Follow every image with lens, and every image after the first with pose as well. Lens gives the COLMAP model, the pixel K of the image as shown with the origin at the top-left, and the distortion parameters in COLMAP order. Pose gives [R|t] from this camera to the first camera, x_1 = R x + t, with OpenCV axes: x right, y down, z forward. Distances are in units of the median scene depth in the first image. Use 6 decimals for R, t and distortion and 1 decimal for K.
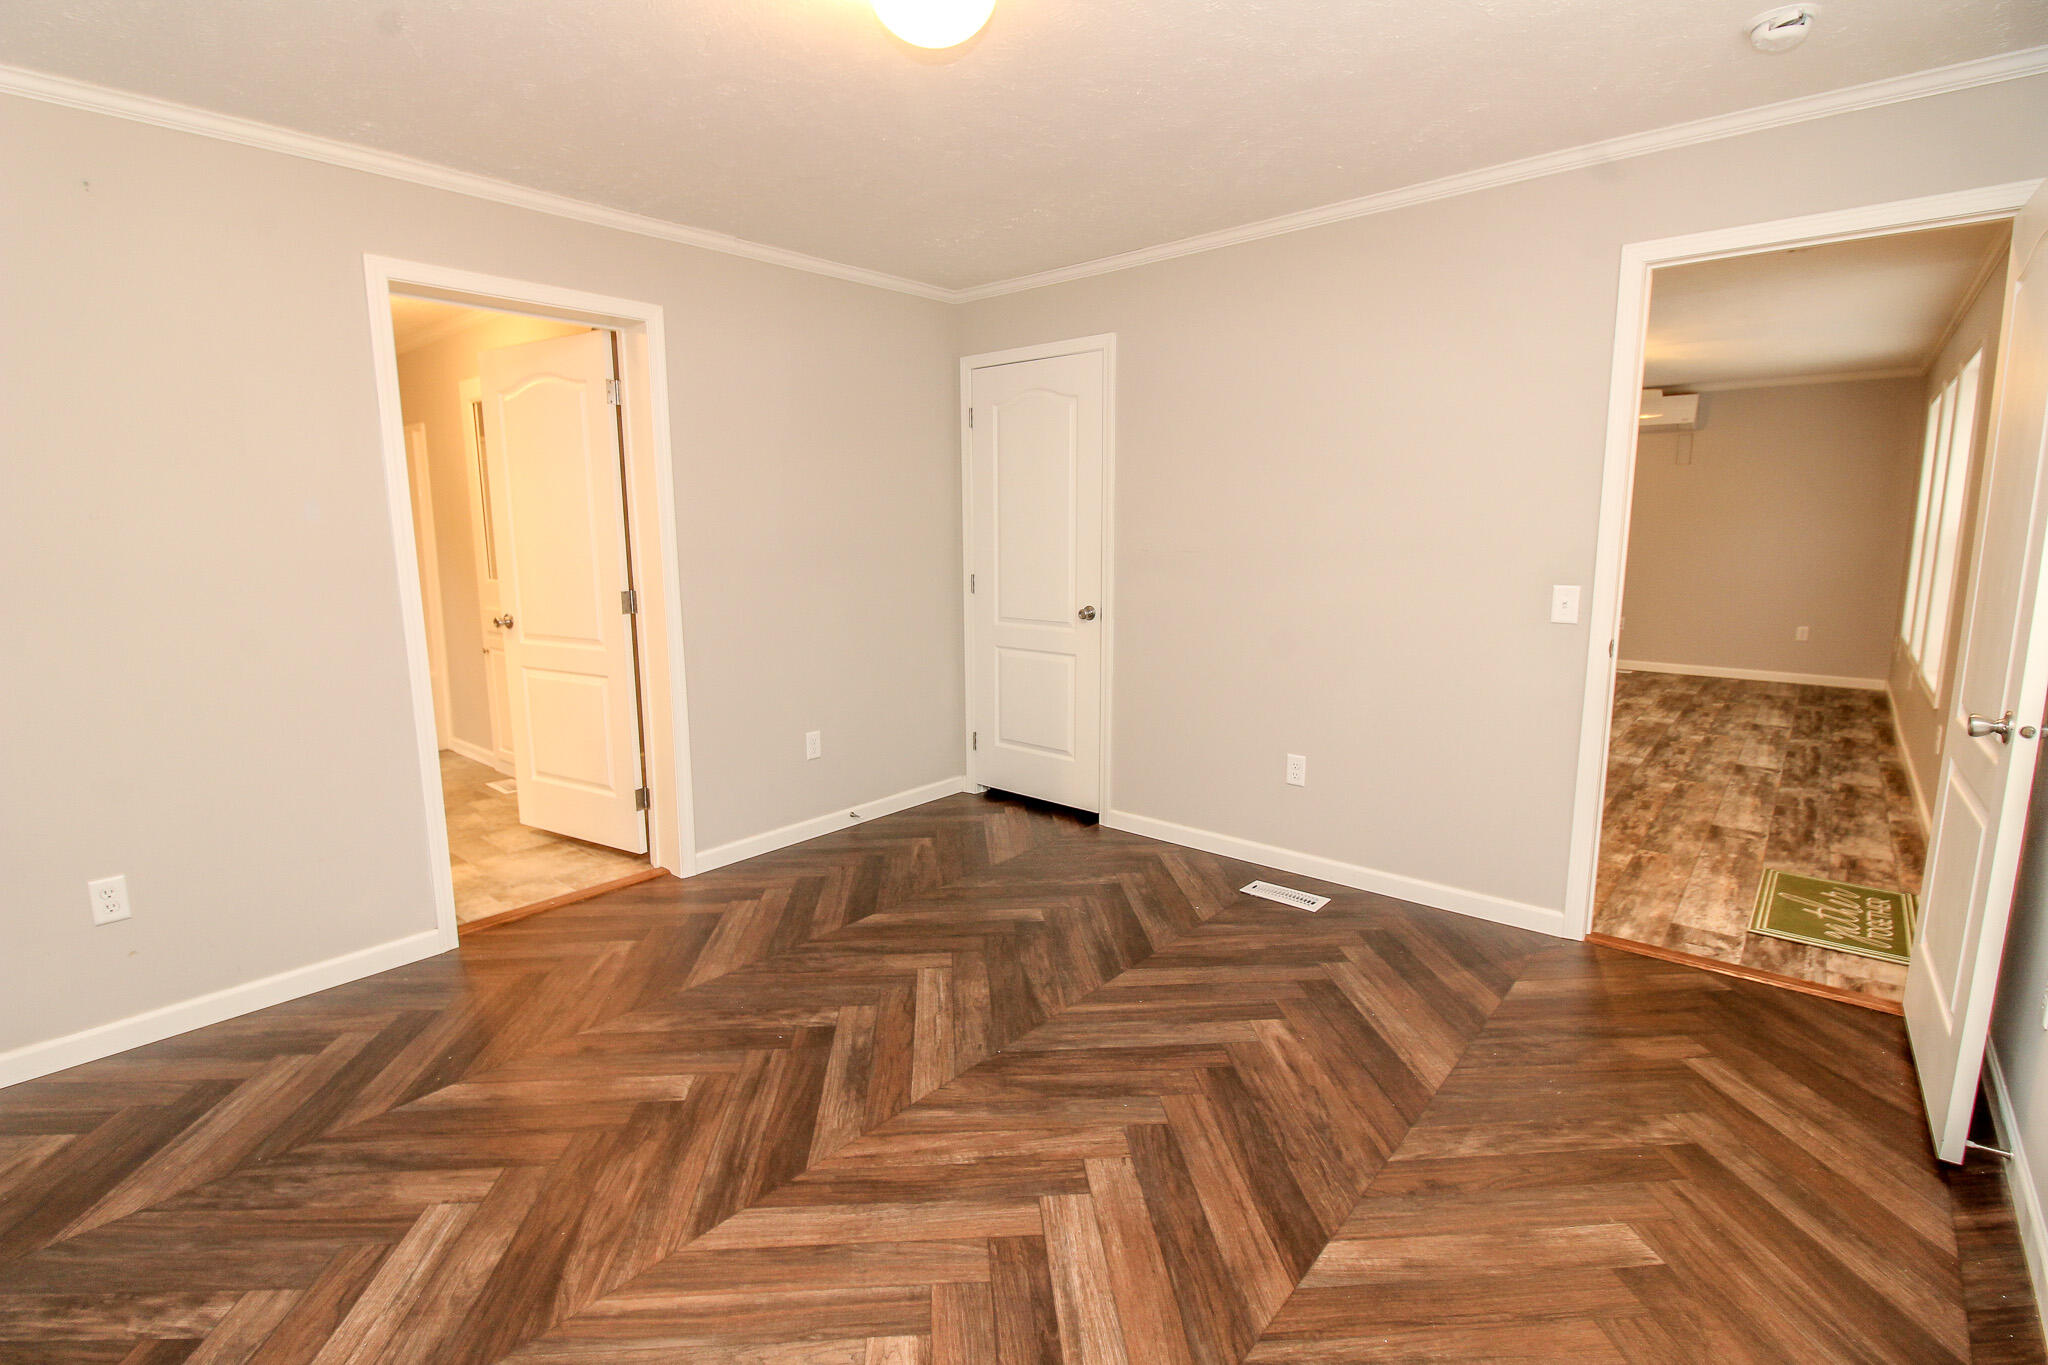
lens RADIAL K [[911.5, 0, 966.2], [0, 911.5, 753.6], [0, 0, 1]] dist [-0.015989, -0.003179]
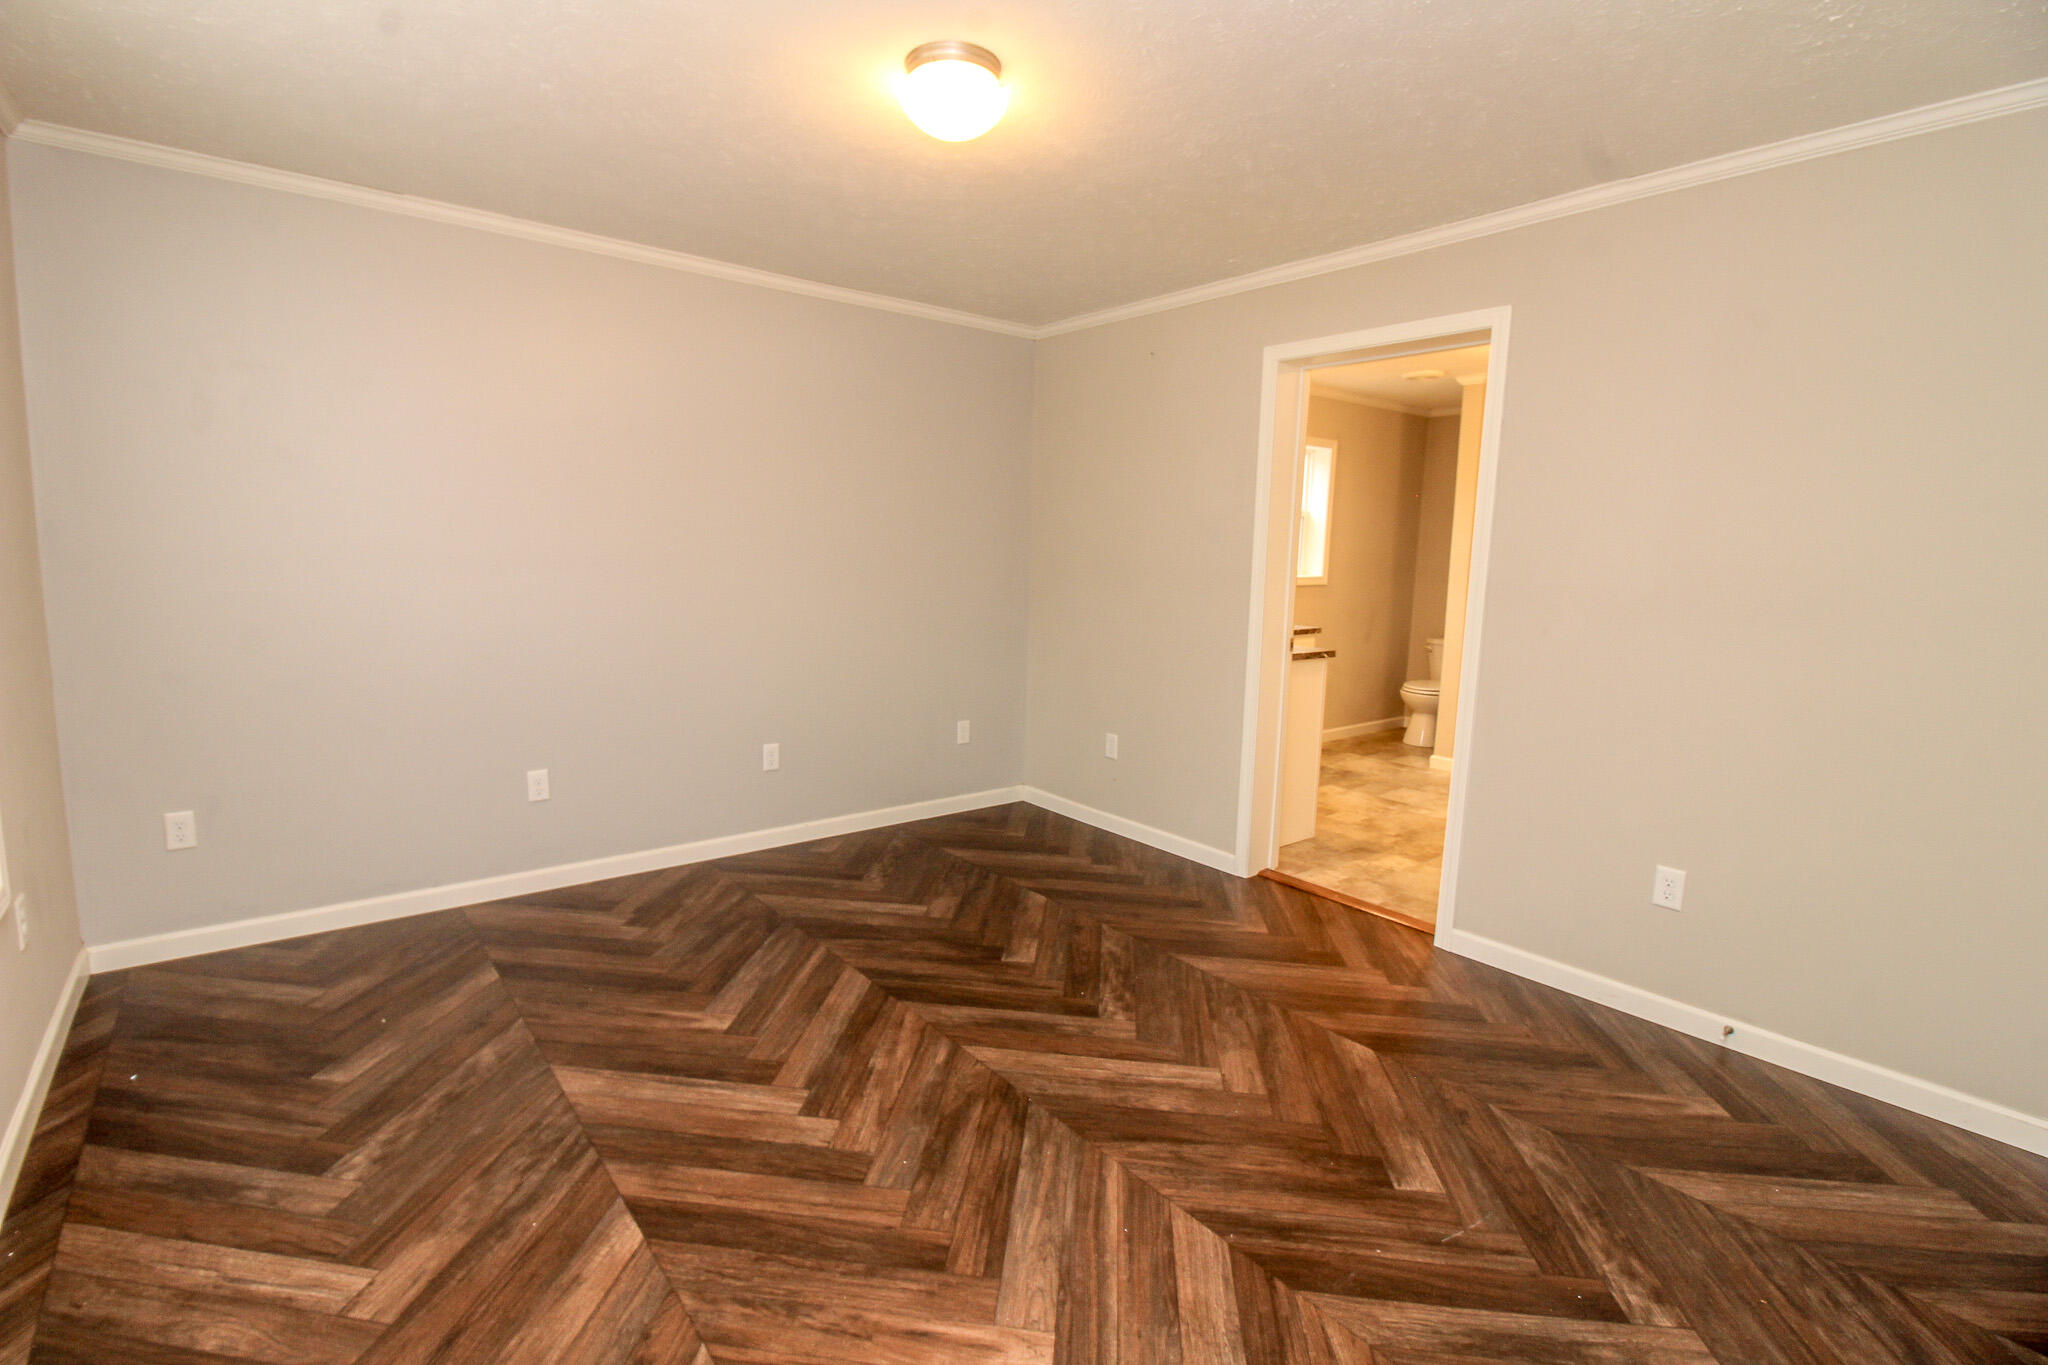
lens RADIAL K [[945.7, 0, 1004.8], [0, 945.7, 672.7], [0, 0, 1]] dist [-0.003512, -0.010941]
pose [[-0.147953, 0.138062, -0.979310, 1.013815], [-0.261774, 0.949425, 0.173398, -0.272190], [0.953721, 0.282013, -0.104329, 1.040288]]
